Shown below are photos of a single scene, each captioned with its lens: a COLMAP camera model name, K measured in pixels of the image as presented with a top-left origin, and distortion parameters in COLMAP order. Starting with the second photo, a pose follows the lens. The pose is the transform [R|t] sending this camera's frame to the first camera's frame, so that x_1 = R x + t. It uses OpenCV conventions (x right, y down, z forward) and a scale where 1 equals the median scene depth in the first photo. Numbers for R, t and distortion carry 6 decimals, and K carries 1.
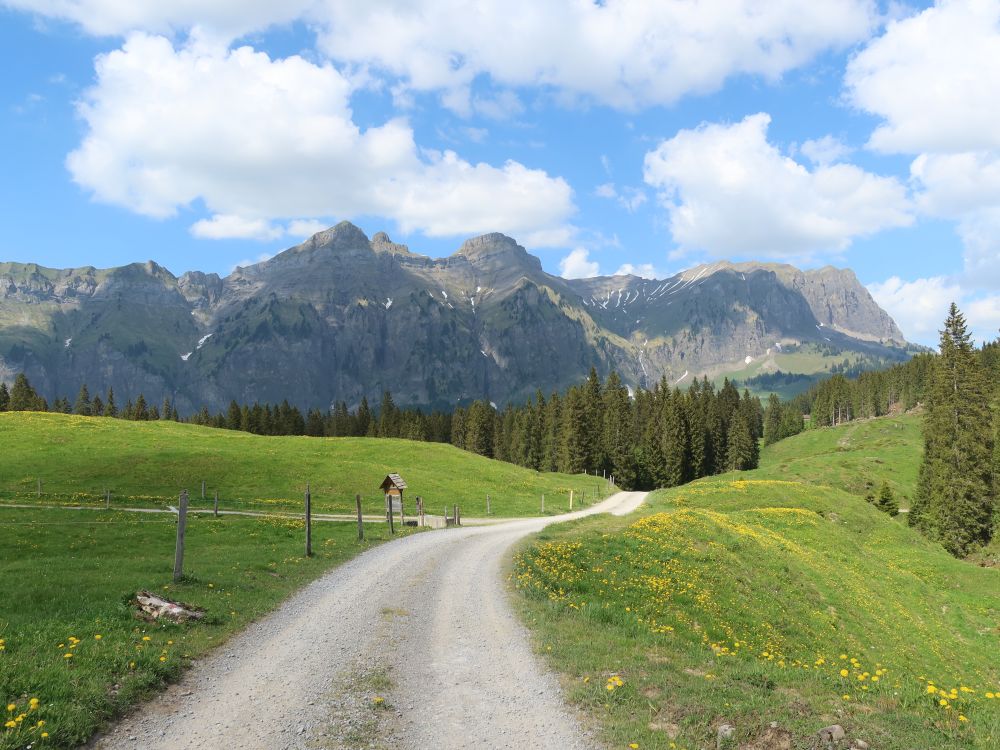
lens RADIAL K [[785.8, 0, 500.0], [0, 785.8, 375.0], [0, 0, 1]] dist [-0.001923, 0.003310]
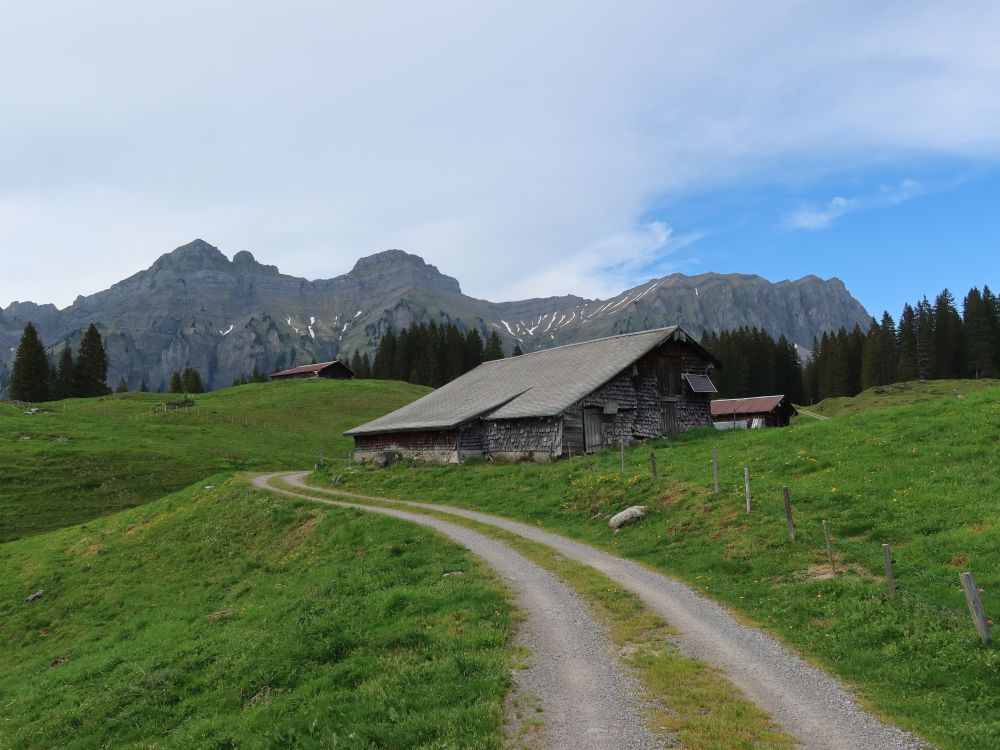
lens RADIAL K [[785.8, 0, 500.0], [0, 785.8, 375.0], [0, 0, 1]] dist [-0.001923, 0.003310]
pose [[0.994880, -0.024559, -0.098033, 0.230367], [0.019024, 0.998193, -0.057002, 0.009770], [0.099256, 0.054845, 0.993549, 0.190239]]
